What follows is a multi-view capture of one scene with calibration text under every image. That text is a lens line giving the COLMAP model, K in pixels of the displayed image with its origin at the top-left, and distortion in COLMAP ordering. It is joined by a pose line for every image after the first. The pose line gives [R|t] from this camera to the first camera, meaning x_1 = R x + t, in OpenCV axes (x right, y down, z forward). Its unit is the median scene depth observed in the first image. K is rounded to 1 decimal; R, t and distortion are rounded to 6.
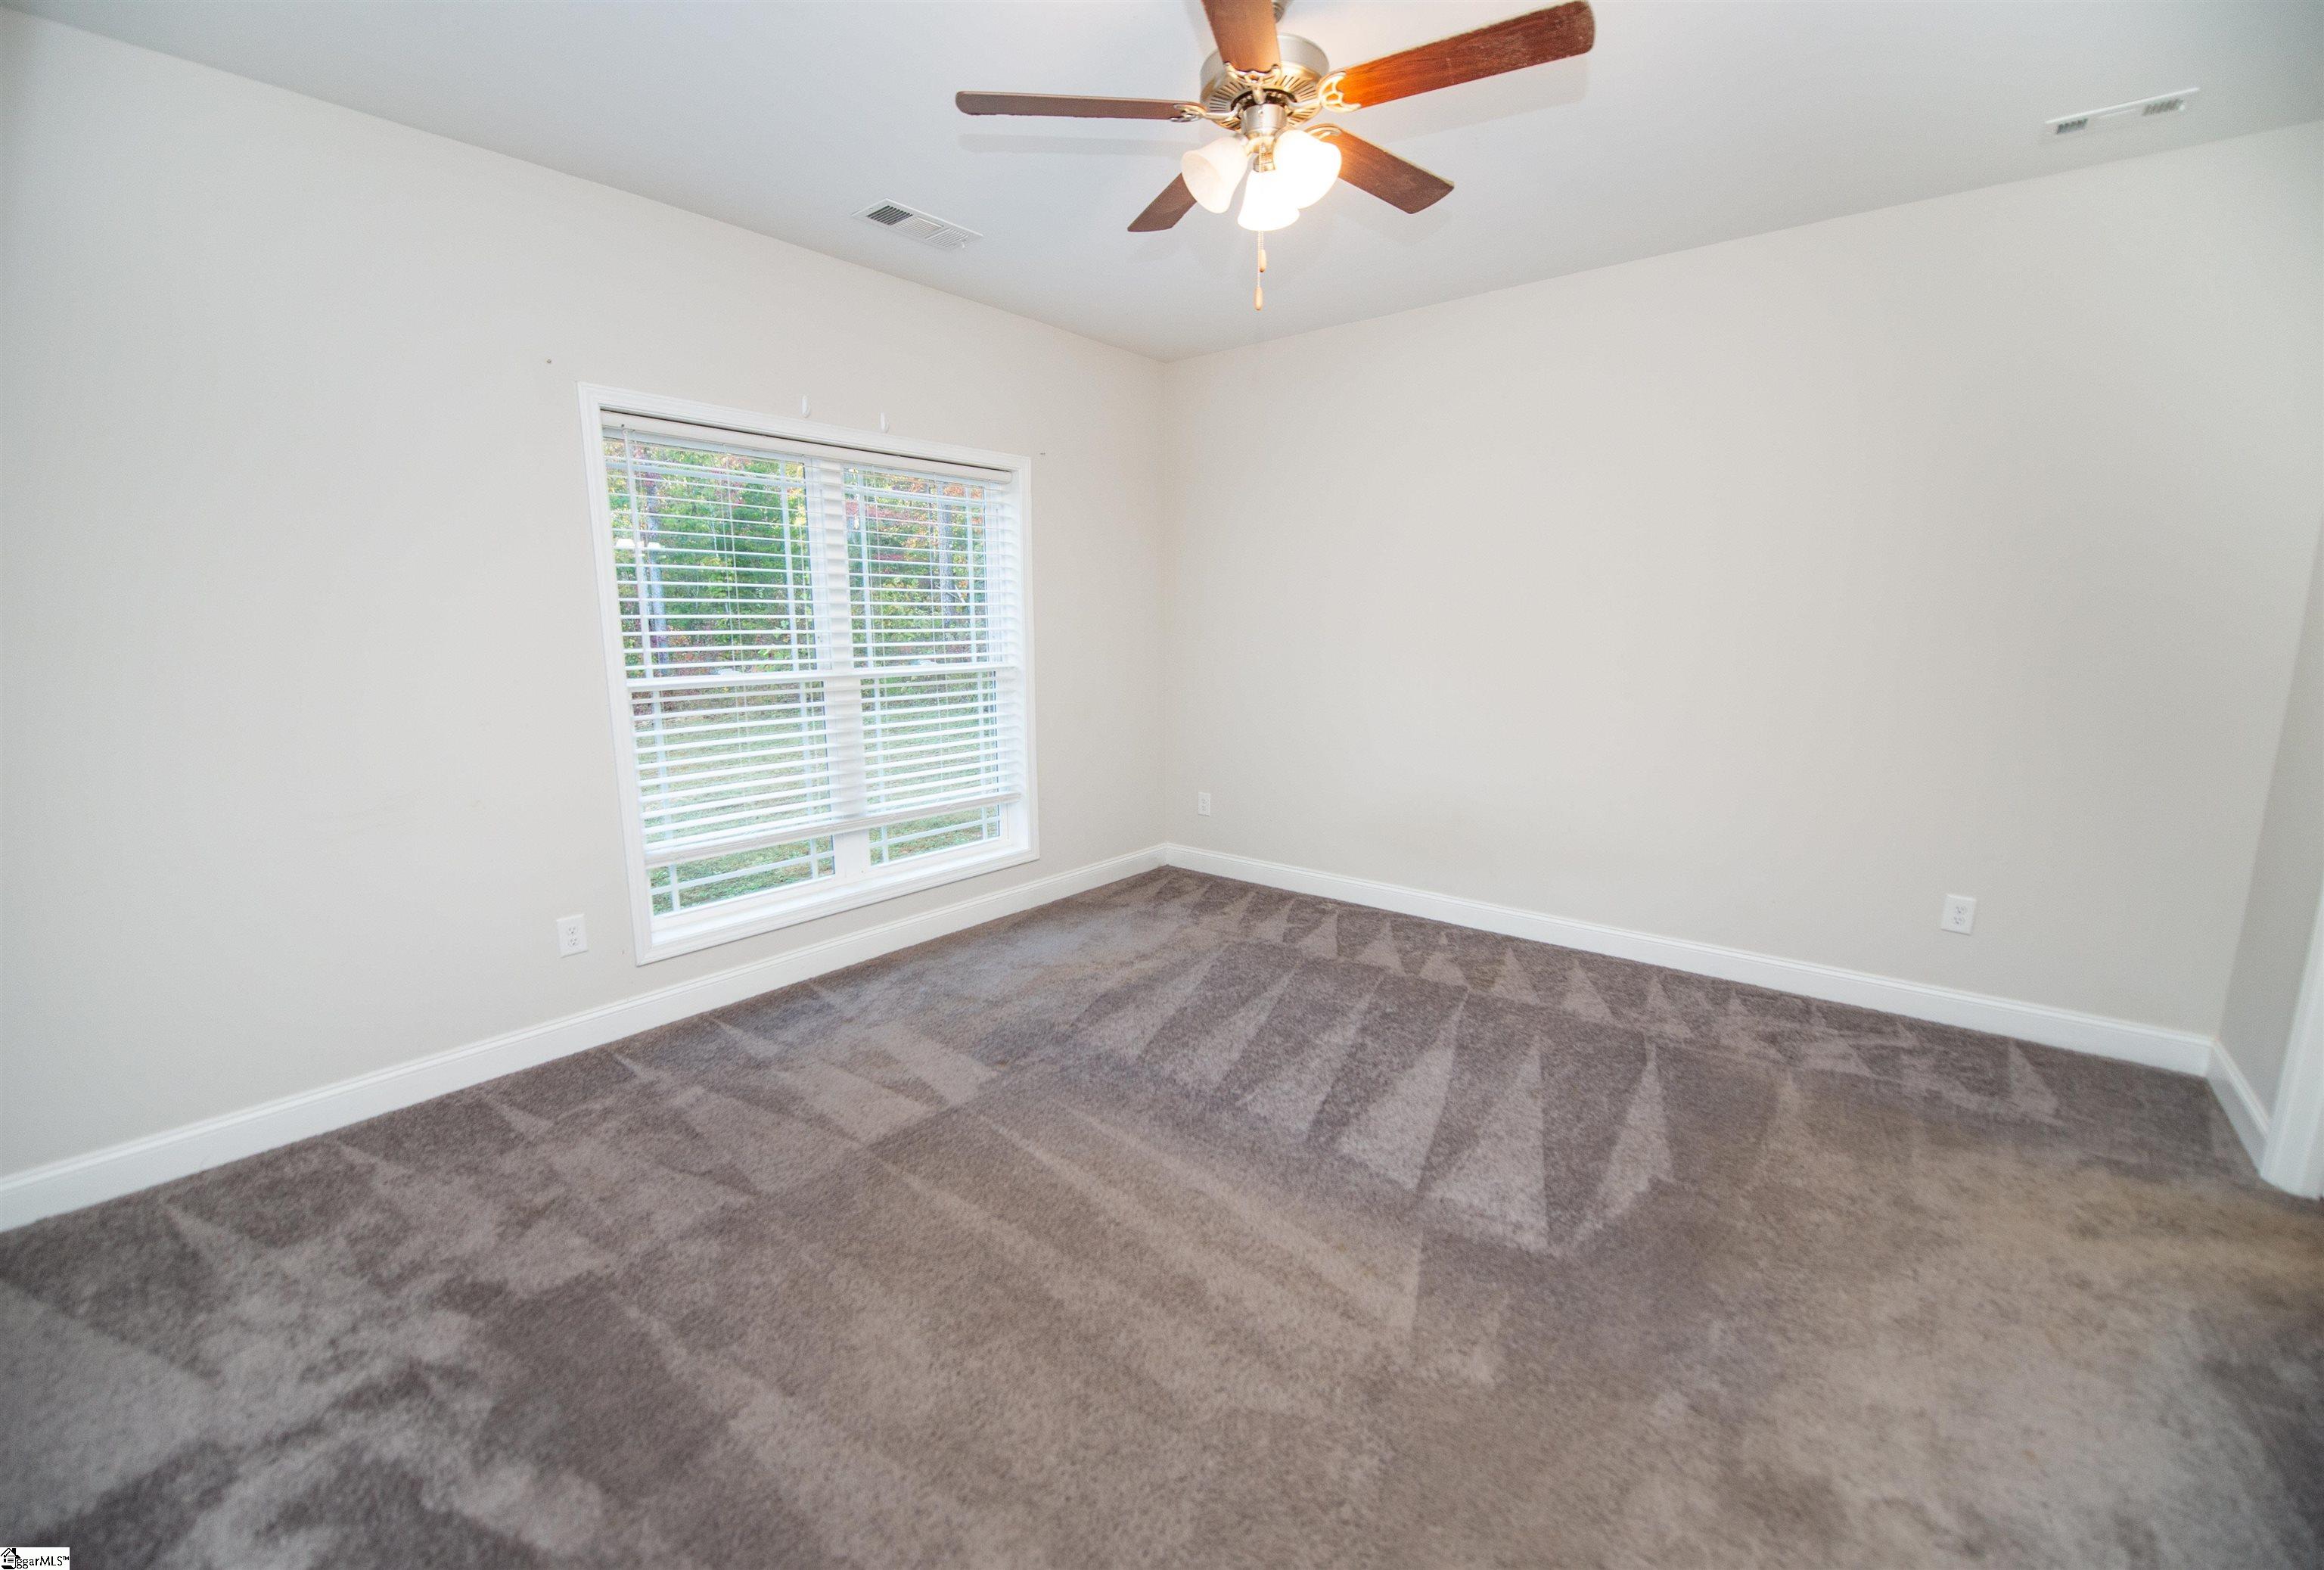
lens RADIAL K [[941.7, 0, 1152.1], [0, 941.7, 783.9], [0, 0, 1]] dist [-0.013007, -0.000560]
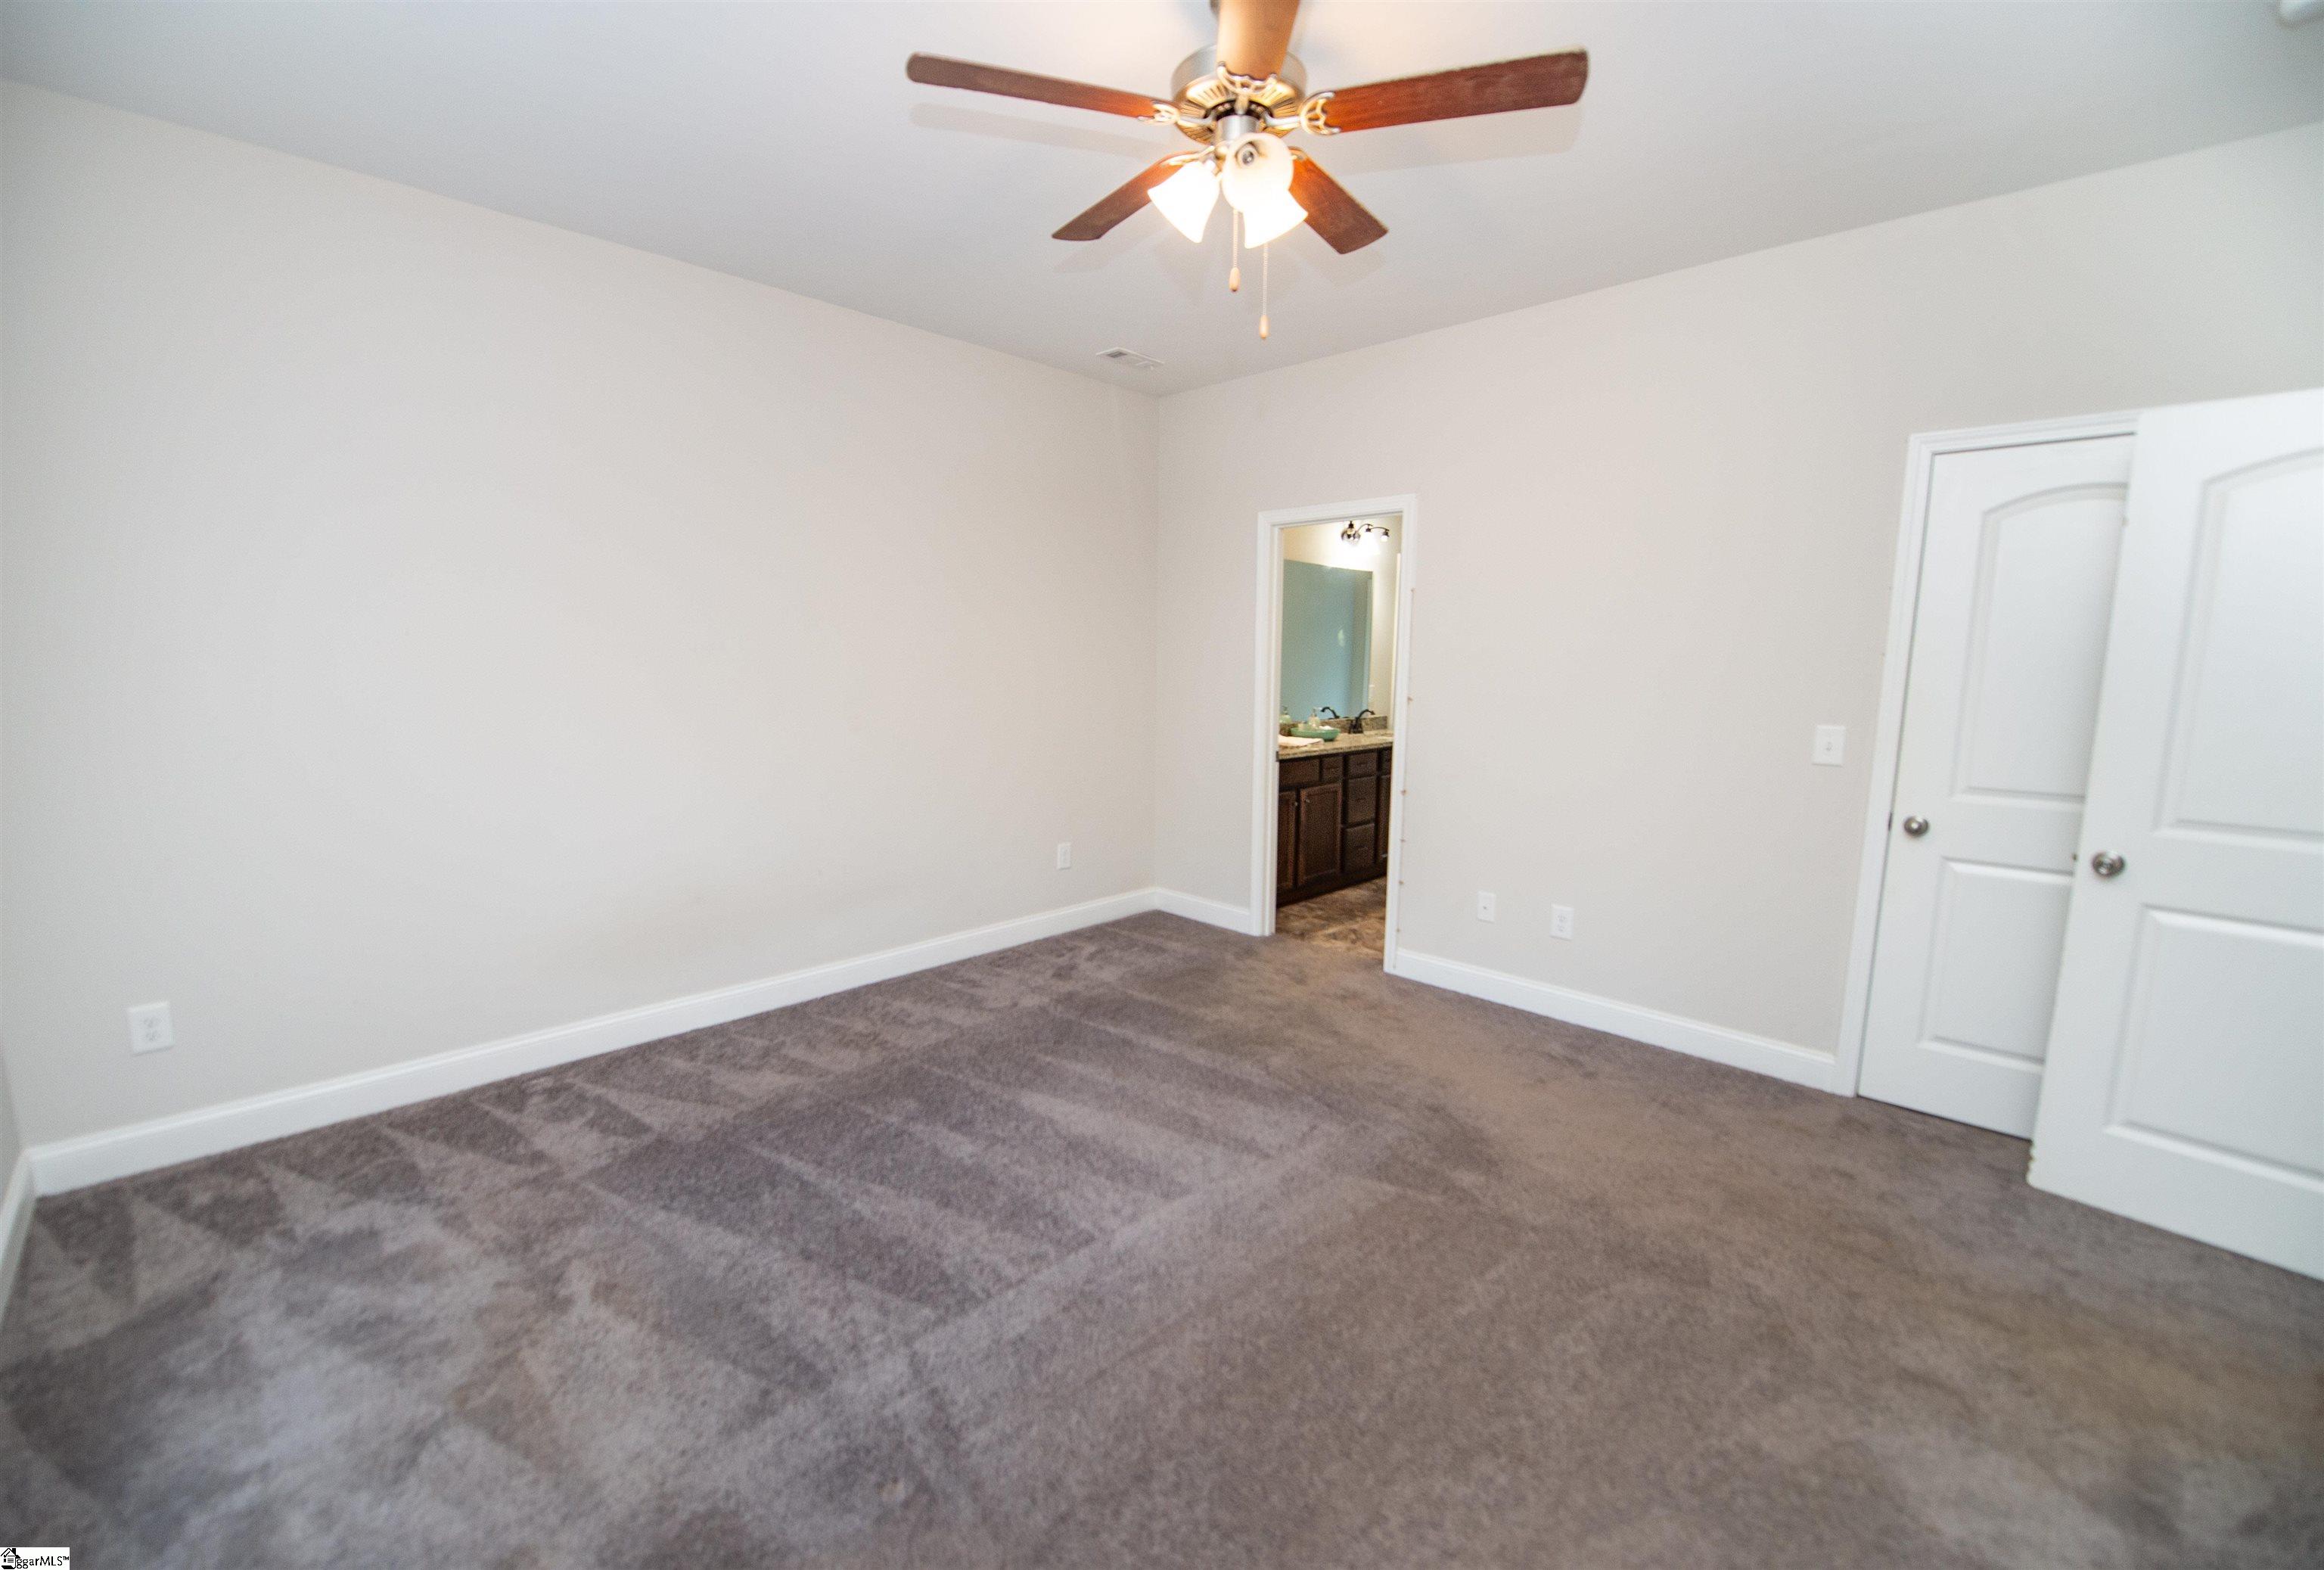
lens RADIAL K [[941.7, 0, 1161.6], [0, 941.7, 786.8], [0, 0, 1]] dist [-0.013007, -0.000560]
pose [[0.077229, -0.131182, 0.988346, -0.492392], [0.158399, 0.980330, 0.117741, -0.101054], [-0.984350, 0.147460, 0.096489, 0.589703]]
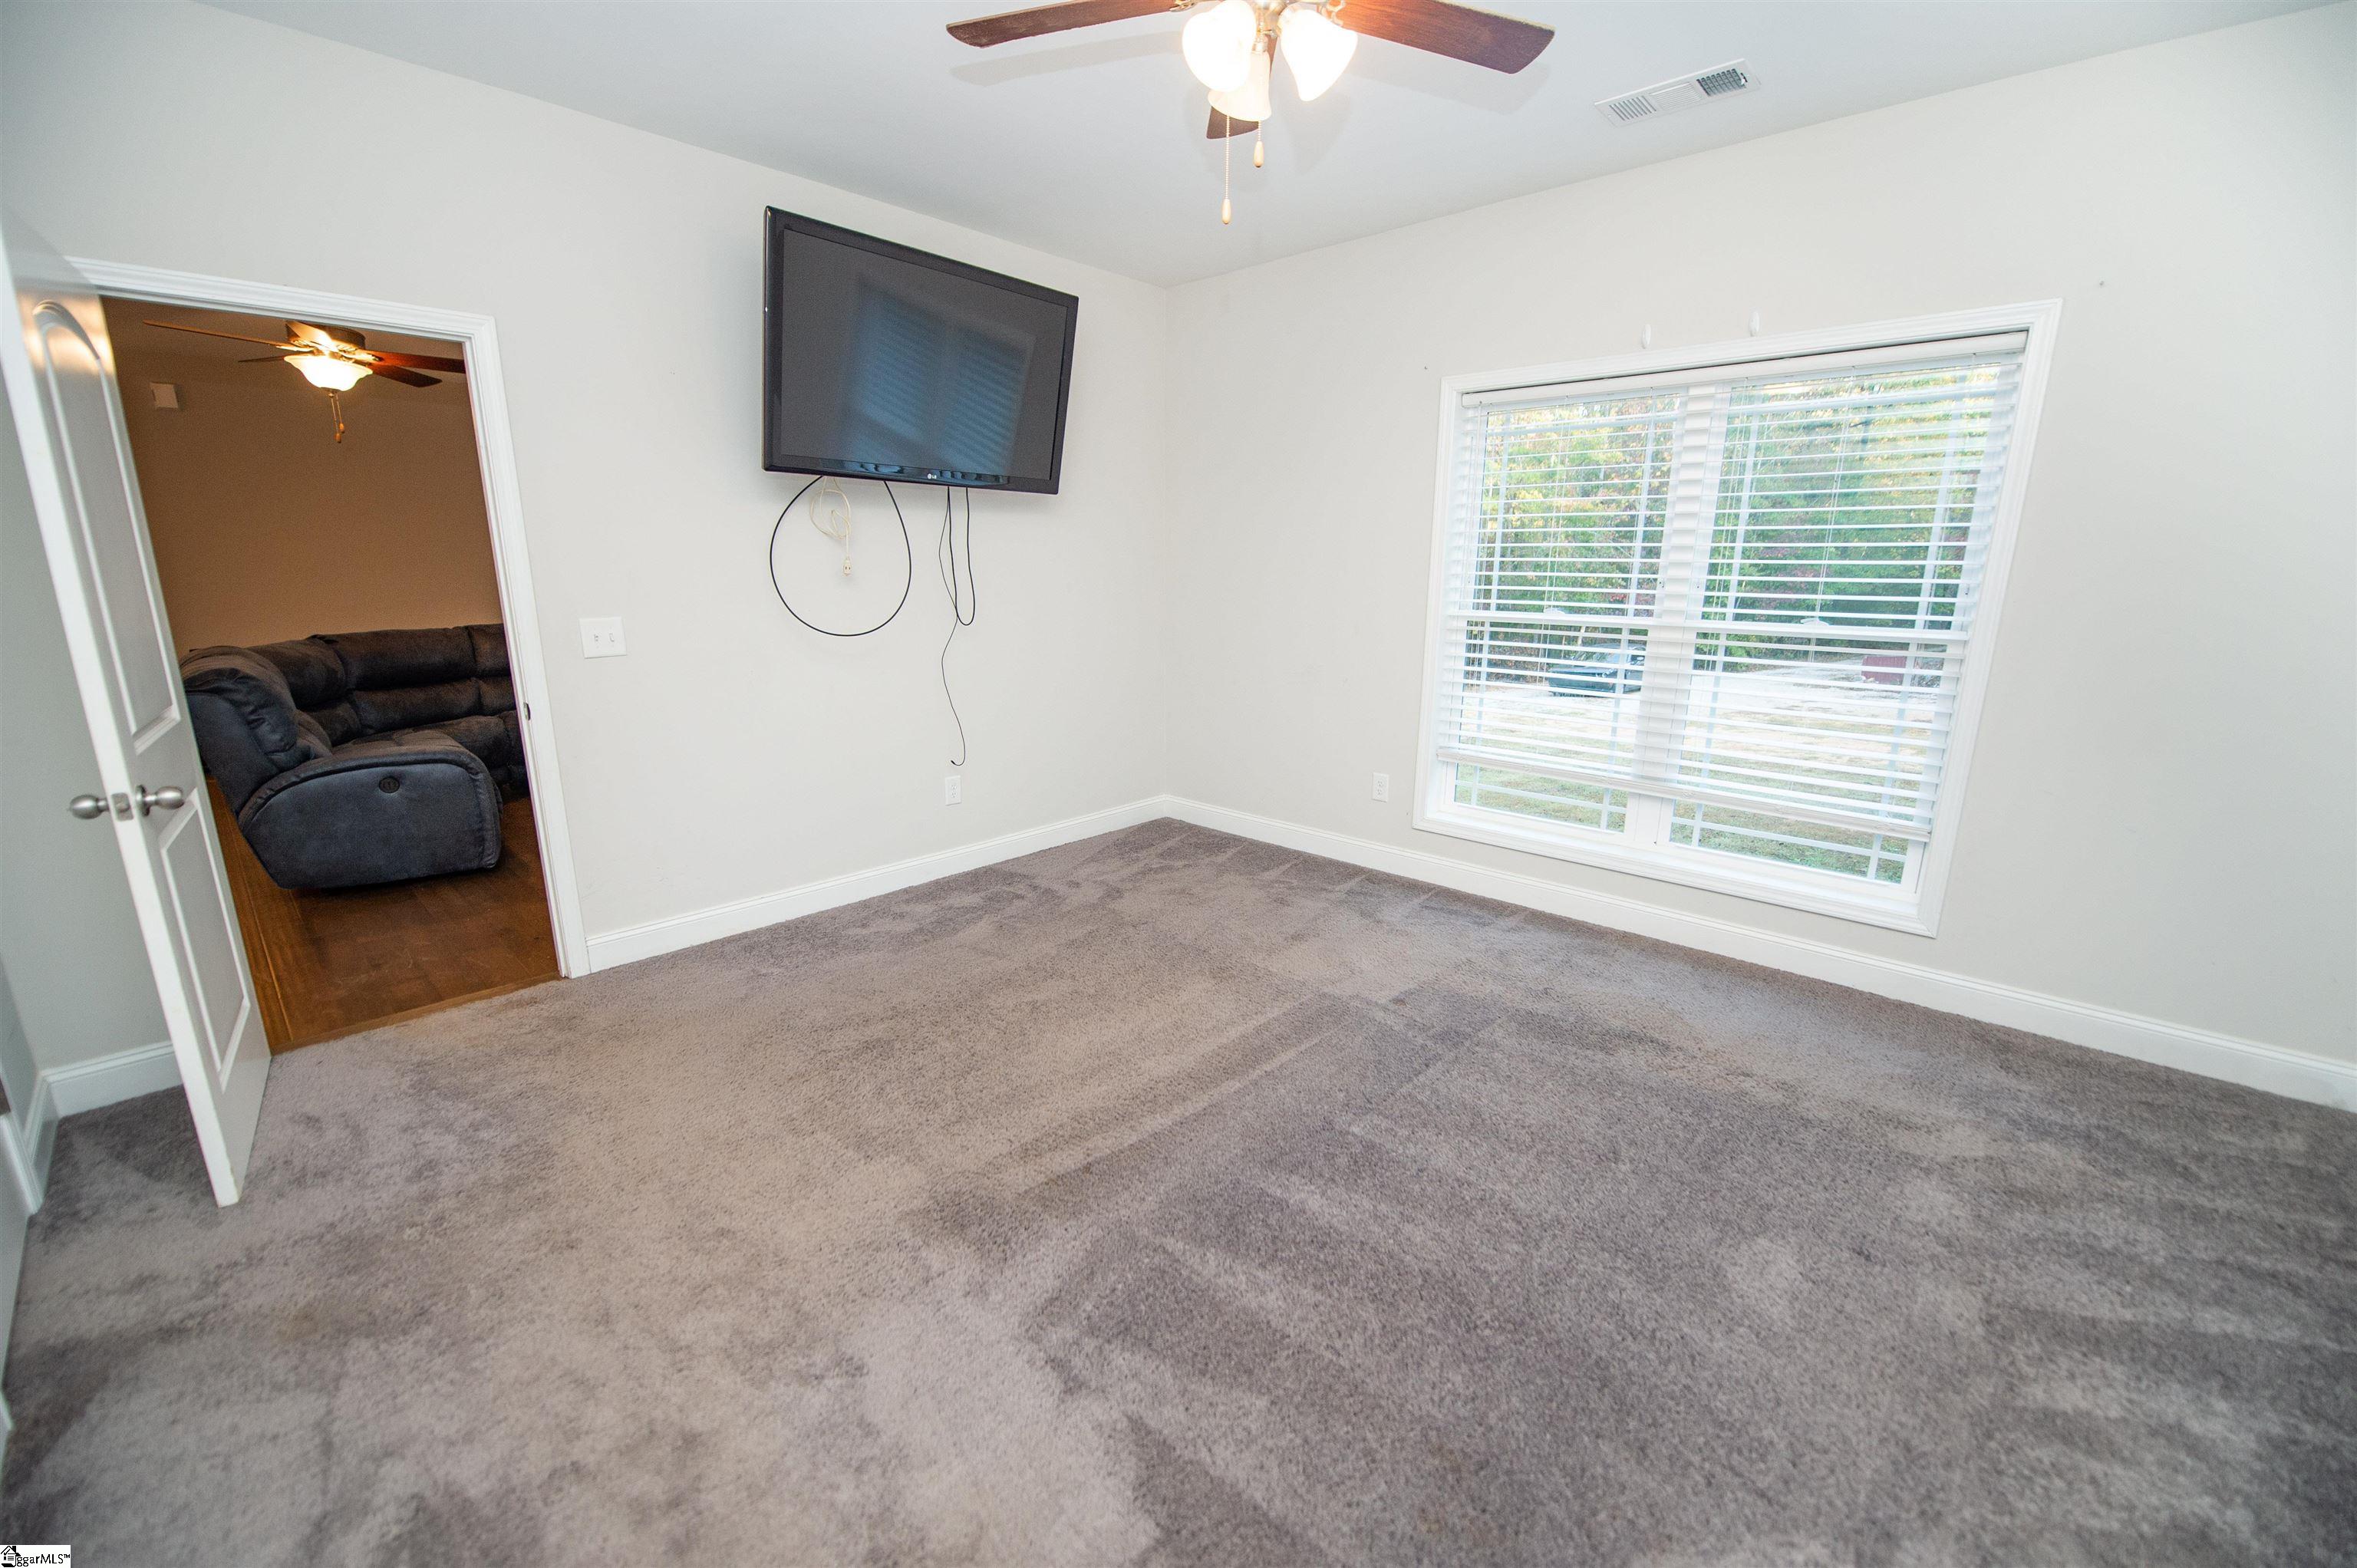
lens RADIAL K [[941.9, 0, 1169.8], [0, 941.9, 782.8], [0, 0, 1]] dist [-0.015787, -0.000204]
pose [[-0.048396, 0.235723, -0.970615, 0.629085], [-0.178076, 0.954148, 0.240603, -0.104857], [0.982826, 0.184487, -0.004200, 0.566351]]
